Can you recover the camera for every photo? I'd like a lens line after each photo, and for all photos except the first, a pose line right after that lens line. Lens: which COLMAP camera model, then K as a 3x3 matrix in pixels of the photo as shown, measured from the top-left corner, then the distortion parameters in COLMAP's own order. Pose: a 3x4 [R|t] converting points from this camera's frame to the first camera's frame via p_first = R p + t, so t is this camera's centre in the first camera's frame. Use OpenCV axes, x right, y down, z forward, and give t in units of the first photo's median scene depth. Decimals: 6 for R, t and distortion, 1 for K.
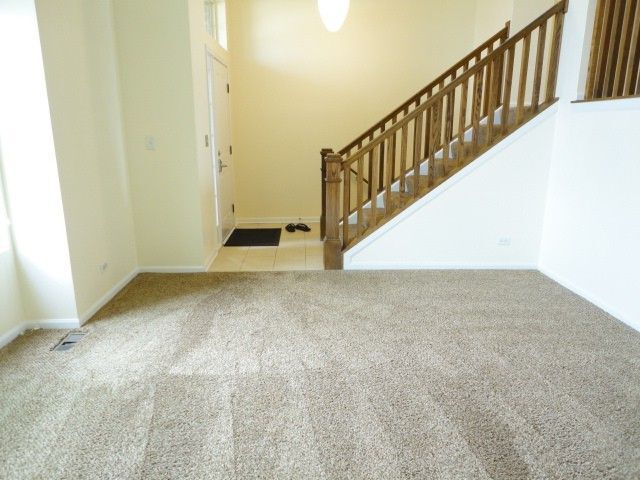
lens RADIAL K [[466.7, 0, 317.1], [0, 466.7, 239.3], [0, 0, 1]] dist [-0.002150, 0.006082]
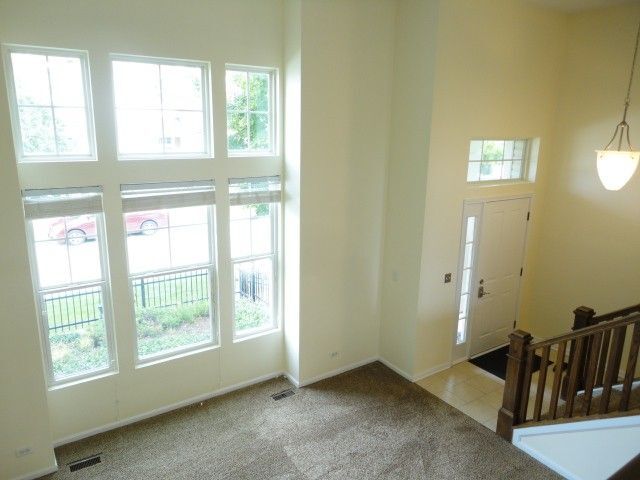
lens RADIAL K [[466.7, 0, 317.1], [0, 466.7, 239.3], [0, 0, 1]] dist [-0.002150, 0.006082]
pose [[0.517933, 0.215639, -0.827796, 0.600540], [-0.209828, 0.970167, 0.121442, -0.411823], [0.829288, 0.110796, 0.547728, 0.059972]]
